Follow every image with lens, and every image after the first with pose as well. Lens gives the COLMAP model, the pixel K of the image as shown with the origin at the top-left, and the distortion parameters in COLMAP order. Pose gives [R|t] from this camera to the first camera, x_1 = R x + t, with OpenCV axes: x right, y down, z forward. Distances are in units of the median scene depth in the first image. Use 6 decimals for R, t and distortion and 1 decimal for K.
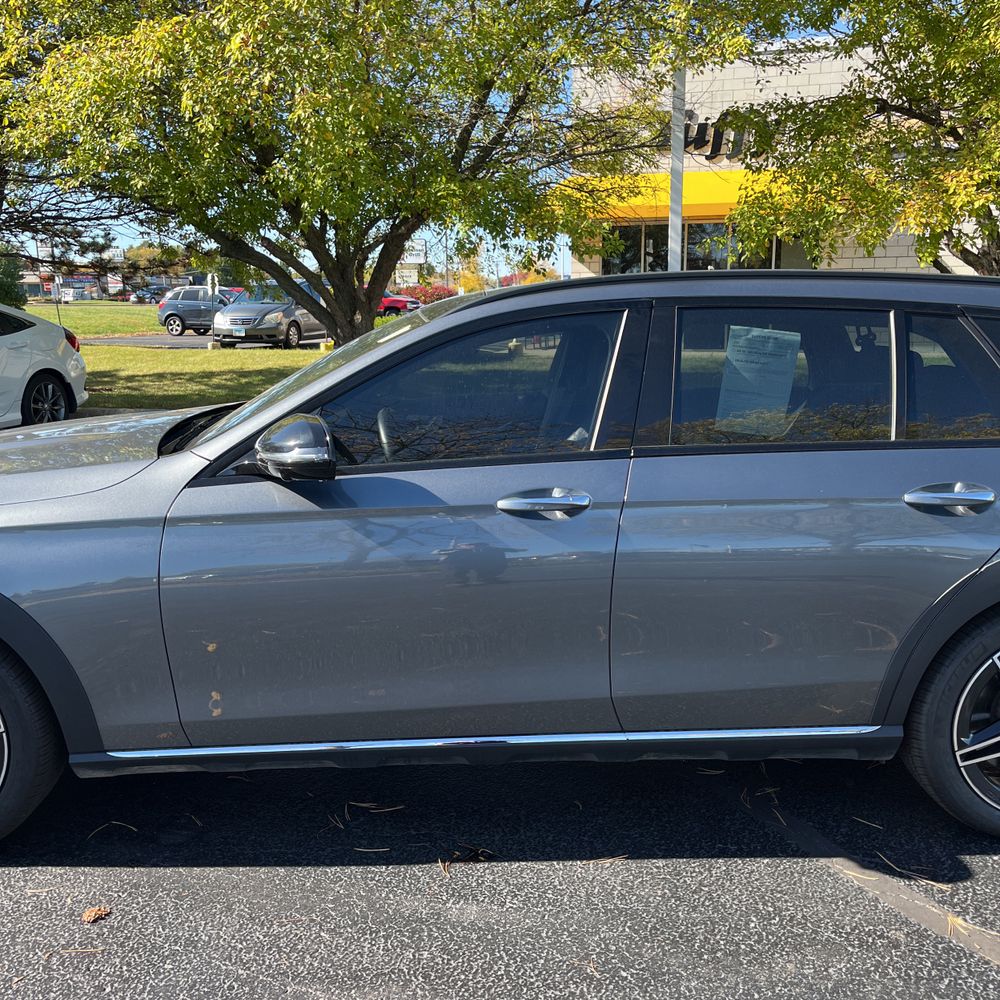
lens RADIAL K [[1017.6, 0, 495.0], [0, 1017.6, 501.9], [0, 0, 1]] dist [0.020058, 0.000000]
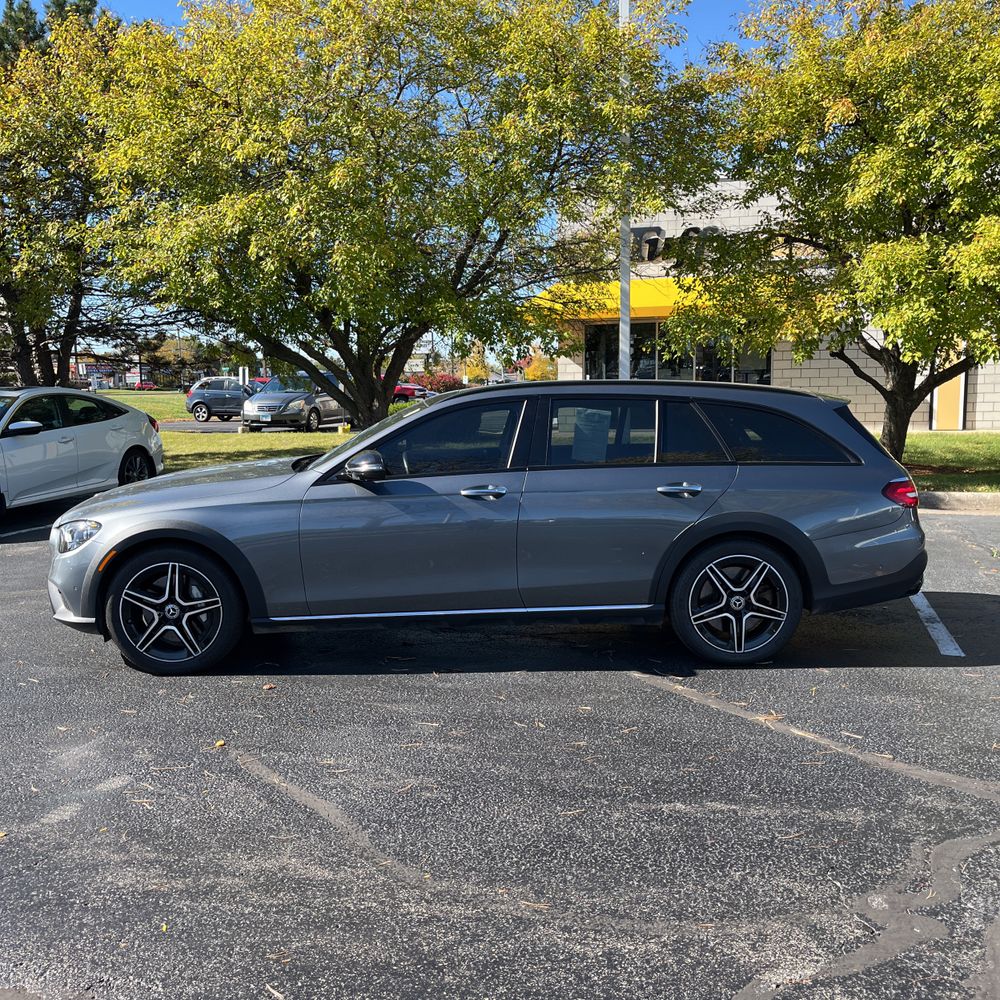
lens RADIAL K [[1017.6, 0, 502.2], [0, 1017.6, 497.6], [0, 0, 1]] dist [0.020058, 0.000000]
pose [[0.999977, -0.006783, 0.000414, 0.021077], [0.006794, 0.996253, -0.086216, 0.047454], [0.000172, 0.086217, 0.996276, -0.265548]]
